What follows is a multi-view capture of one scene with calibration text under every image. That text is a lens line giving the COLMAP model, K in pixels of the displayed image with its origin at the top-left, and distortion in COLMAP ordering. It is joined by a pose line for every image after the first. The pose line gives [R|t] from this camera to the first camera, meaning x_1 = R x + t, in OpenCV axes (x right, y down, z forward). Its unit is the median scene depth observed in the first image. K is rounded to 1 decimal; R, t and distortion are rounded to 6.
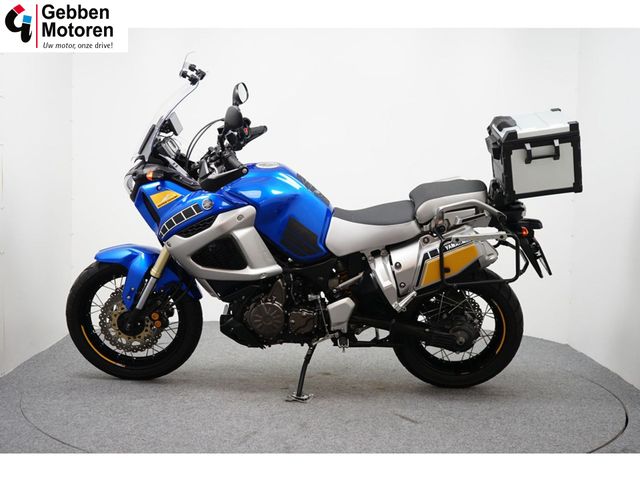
lens RADIAL K [[886.2, 0, 320.0], [0, 886.2, 240.0], [0, 0, 1]] dist [0.019536, 0.017457]
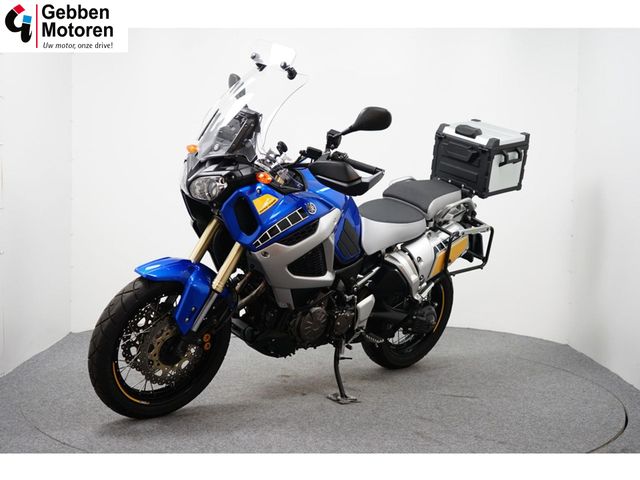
lens RADIAL K [[886.2, 0, 320.0], [0, 886.2, 240.0], [0, 0, 1]] dist [0.019536, 0.017457]
pose [[0.709187, -0.052687, 0.703049, -0.752141], [0.042944, 0.998580, 0.031516, -0.034621], [-0.703712, 0.007842, 0.710442, 0.315676]]
